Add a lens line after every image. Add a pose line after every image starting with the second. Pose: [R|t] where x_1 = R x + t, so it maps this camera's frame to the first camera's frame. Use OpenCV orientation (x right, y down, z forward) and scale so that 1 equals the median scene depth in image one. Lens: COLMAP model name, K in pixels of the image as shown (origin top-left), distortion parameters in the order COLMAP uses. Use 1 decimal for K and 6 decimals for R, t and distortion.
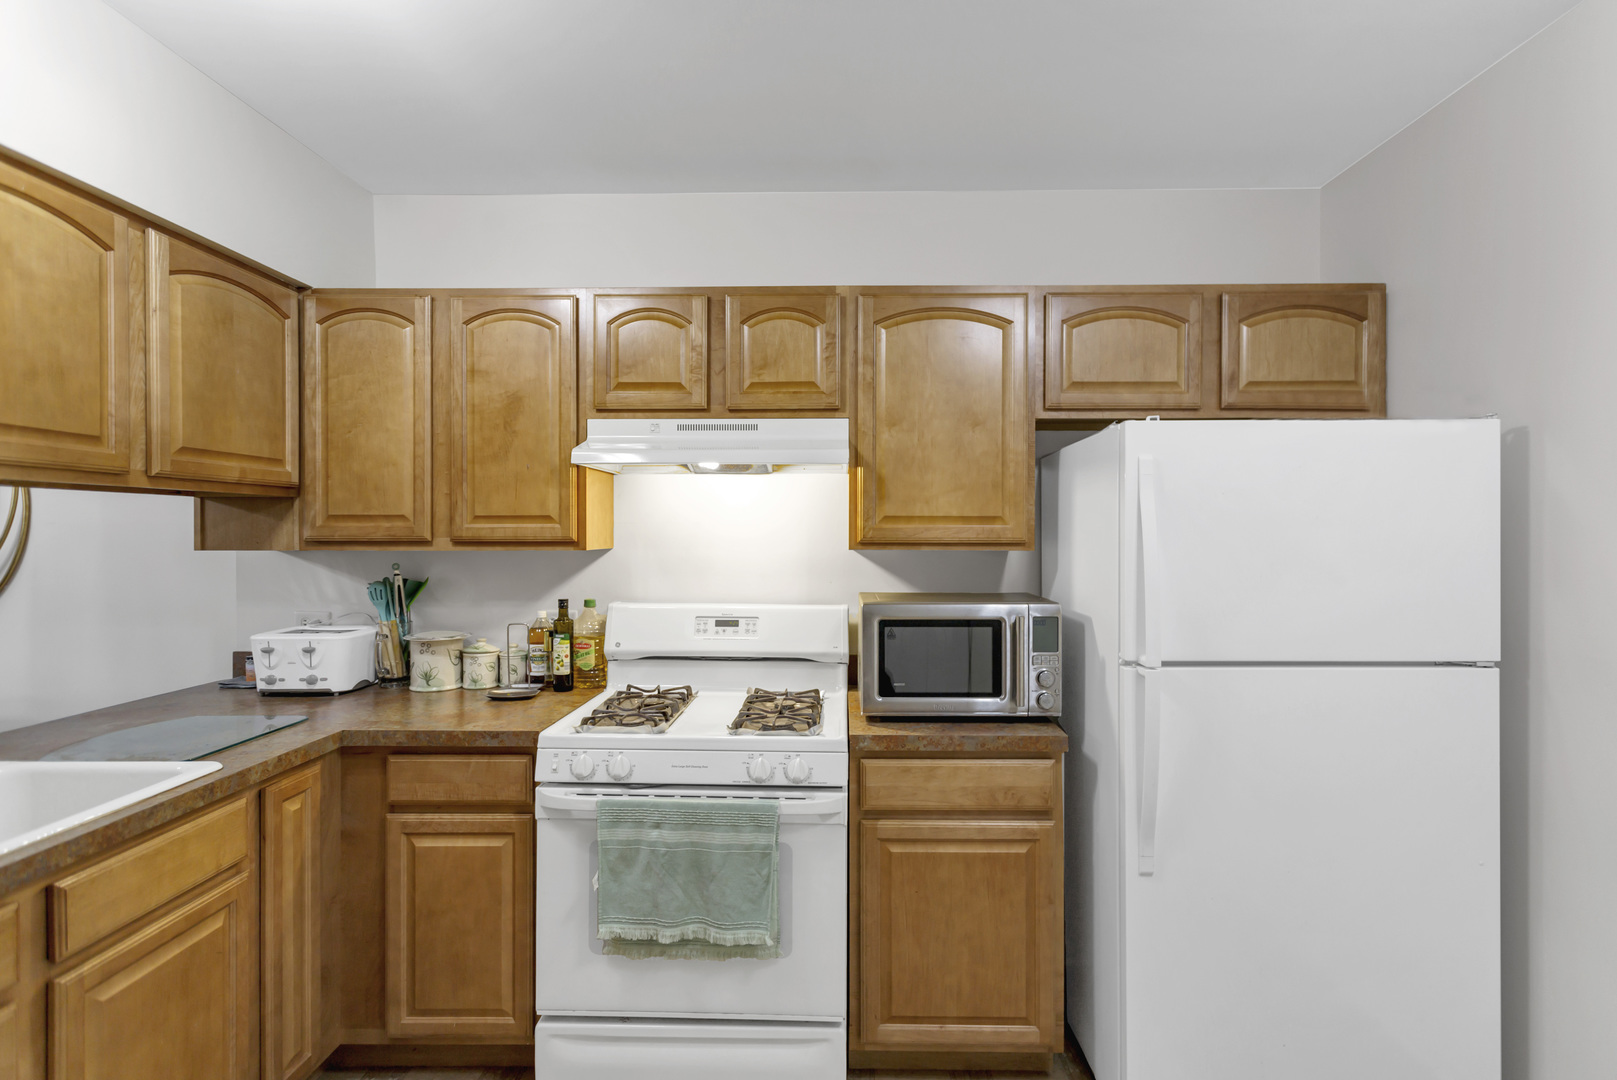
lens RADIAL K [[782.6, 0, 821.5], [0, 782.6, 536.2], [0, 0, 1]] dist [0.011015, -0.000292]
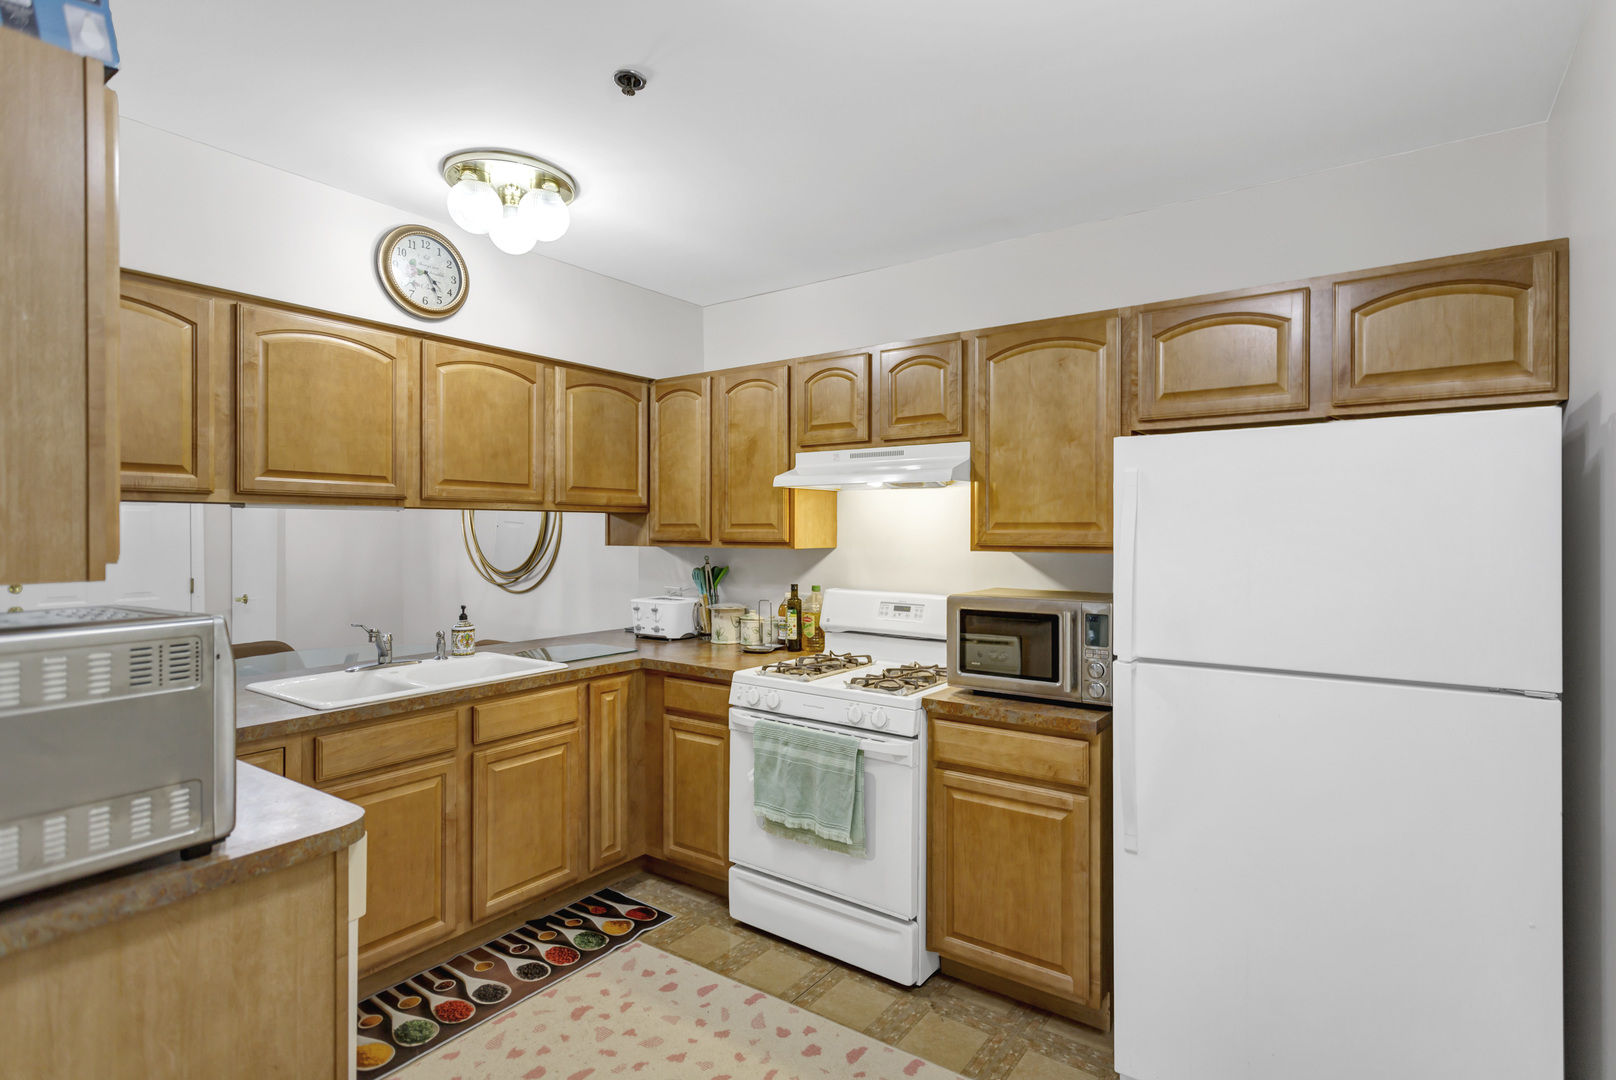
lens RADIAL K [[783.4, 0, 843.8], [0, 783.4, 531.9], [0, 0, 1]] dist [0.011328, -0.000369]
pose [[0.837558, 0.001264, -0.546346, 0.562842], [-0.003845, 0.999986, -0.003582, -0.007264], [0.546334, 0.005101, 0.837552, -0.113554]]
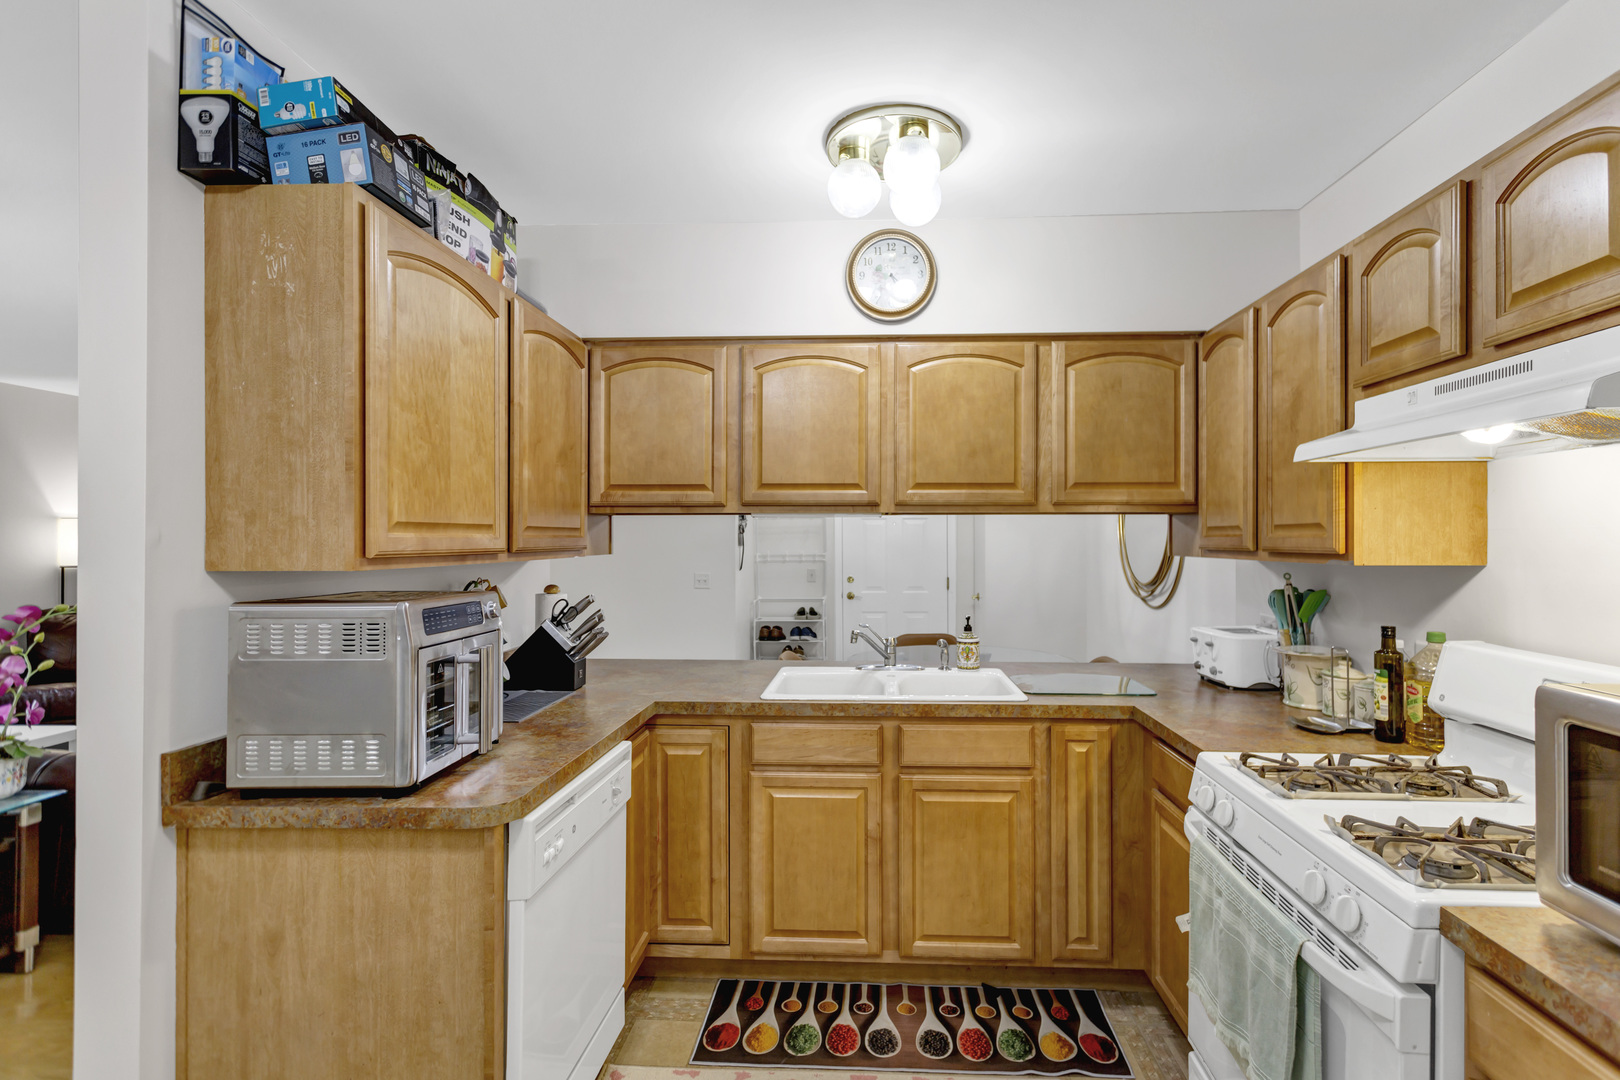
lens RADIAL K [[780.8, 0, 850.5], [0, 780.8, 536.9], [0, 0, 1]] dist [0.002629, 0.000299]
pose [[-0.017721, -0.004400, -0.999833, 0.548302], [-0.006490, 0.999970, -0.004285, -0.004404], [0.999822, 0.006413, -0.017749, 0.534688]]
